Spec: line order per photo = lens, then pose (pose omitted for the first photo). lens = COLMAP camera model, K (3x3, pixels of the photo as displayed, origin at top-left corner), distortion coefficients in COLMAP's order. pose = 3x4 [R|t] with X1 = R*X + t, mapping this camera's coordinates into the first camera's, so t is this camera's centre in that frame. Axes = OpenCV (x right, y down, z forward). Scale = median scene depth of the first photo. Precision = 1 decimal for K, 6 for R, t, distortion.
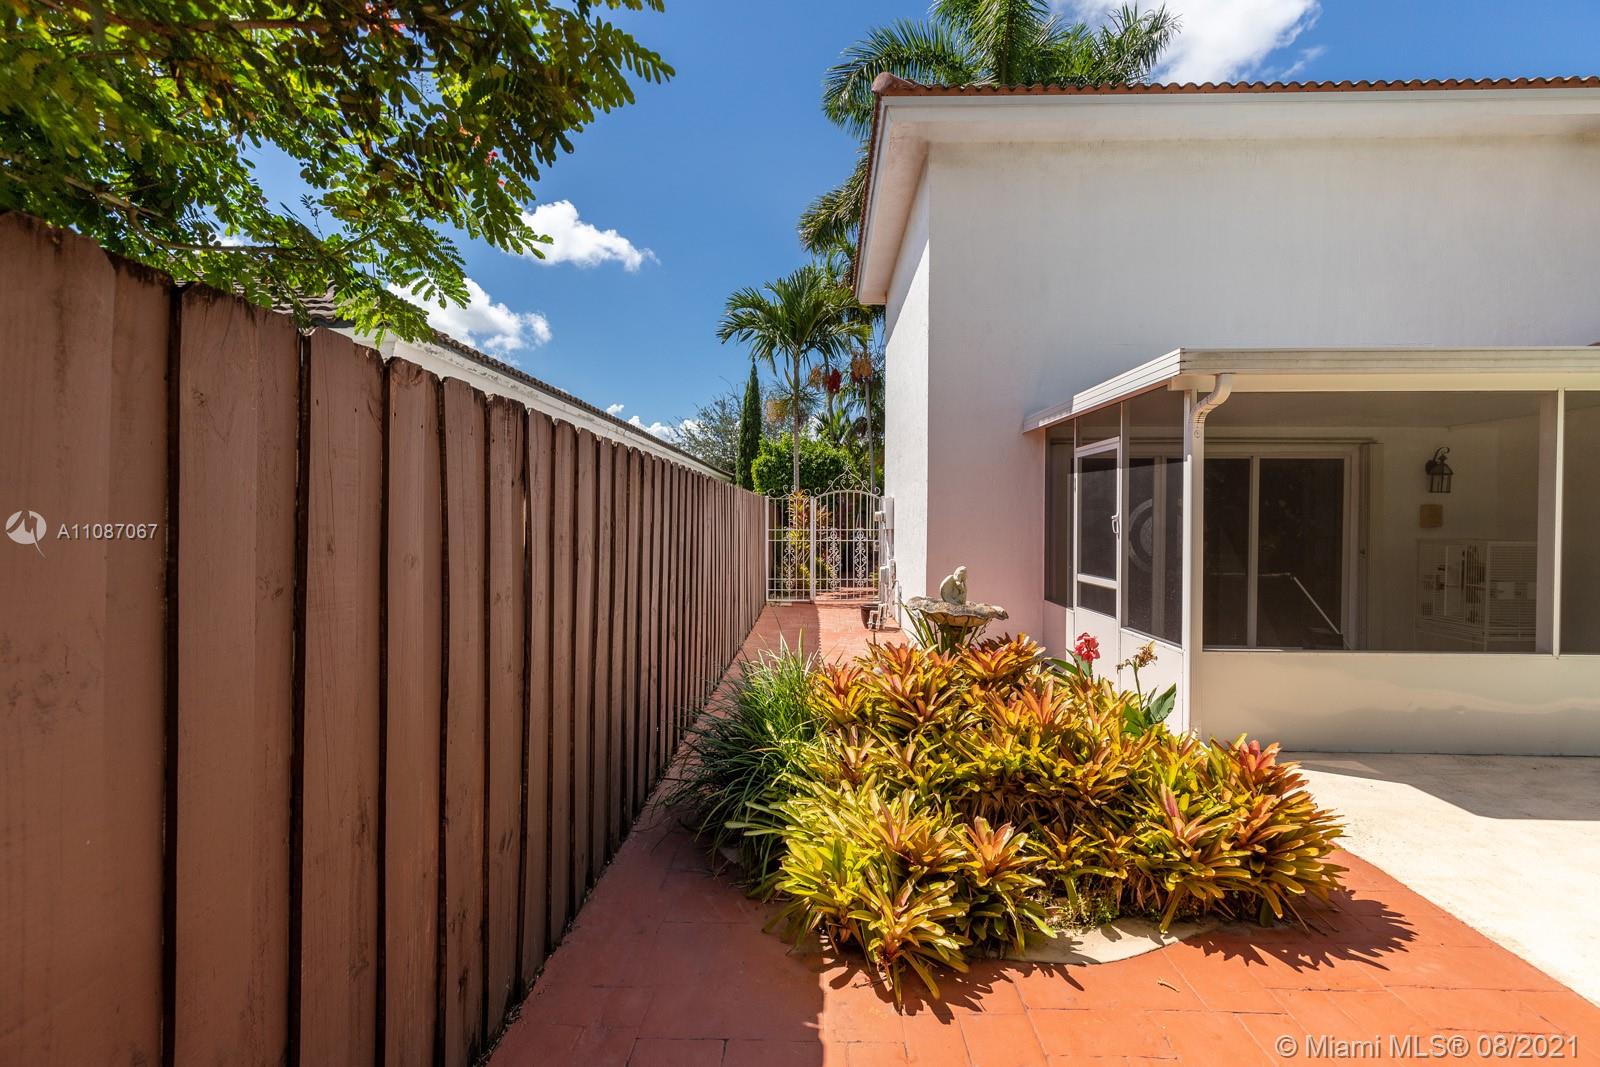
lens RADIAL K [[718.9, 0, 800.6], [0, 718.9, 526.8], [0, 0, 1]] dist [0.021208, 0.000897]
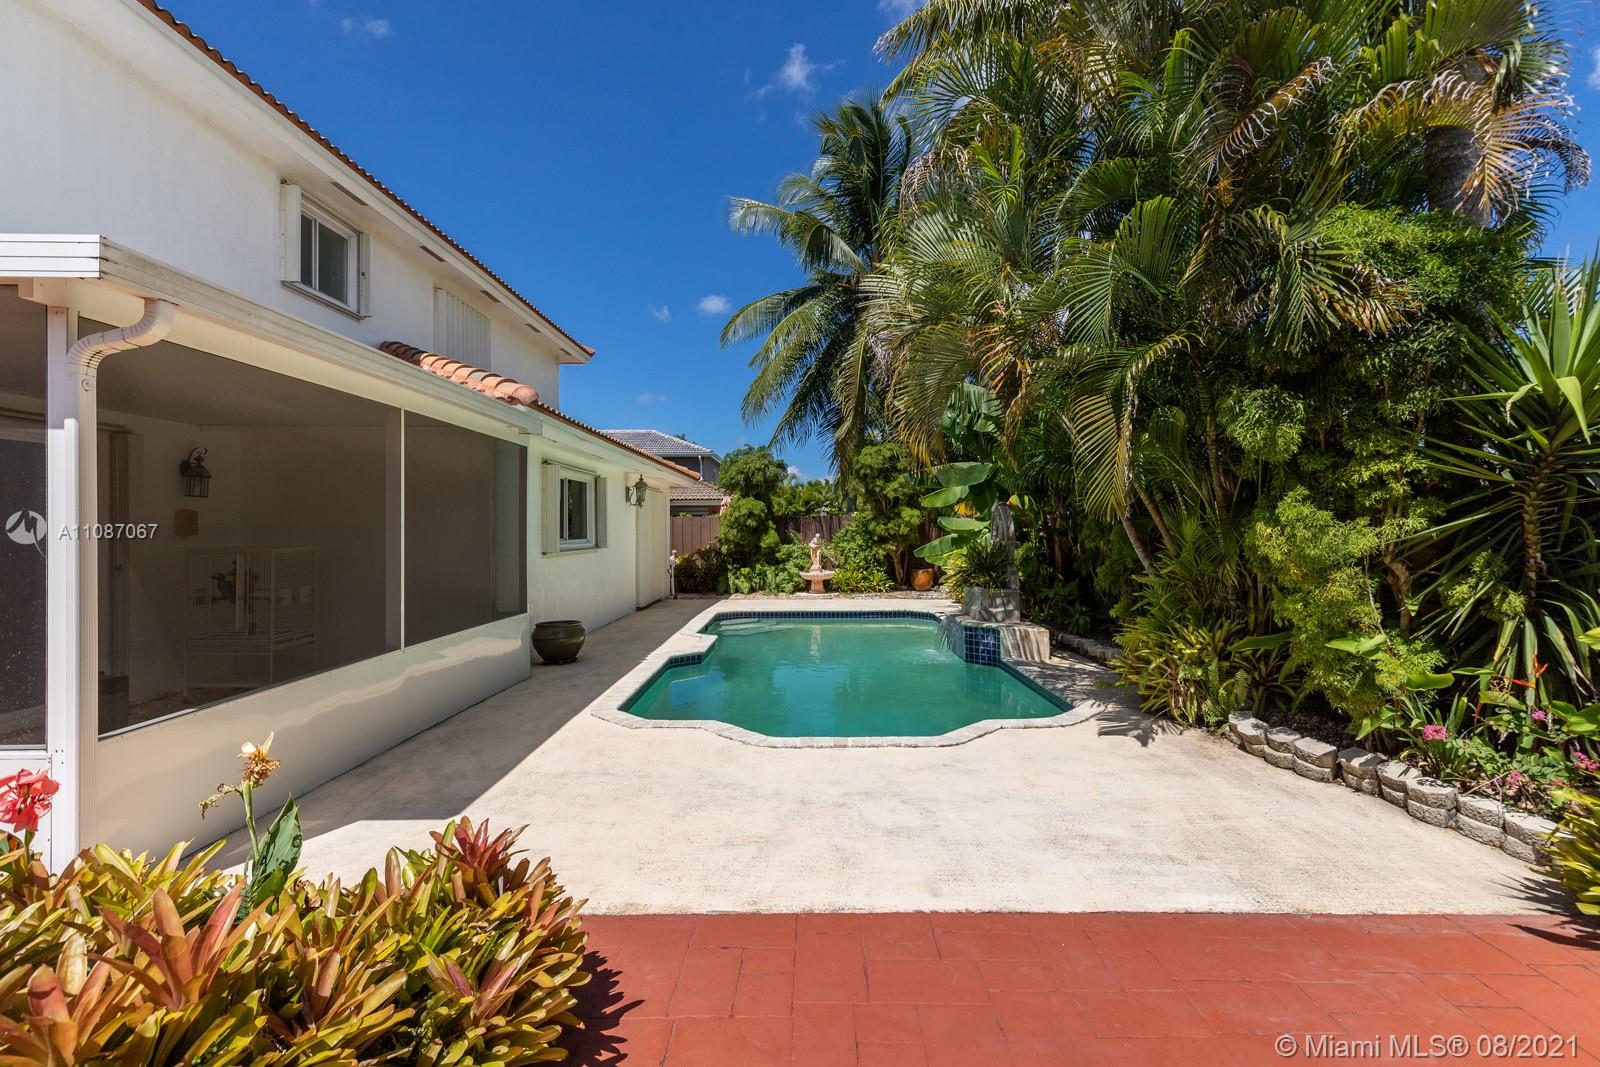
lens RADIAL K [[718.9, 0, 801.1], [0, 718.9, 524.6], [0, 0, 1]] dist [0.021208, 0.000897]
pose [[-0.026210, 0.003629, 0.999650, -0.059036], [0.007619, 0.999965, -0.003430, -0.004256], [-0.999627, 0.007526, -0.026237, 0.316410]]
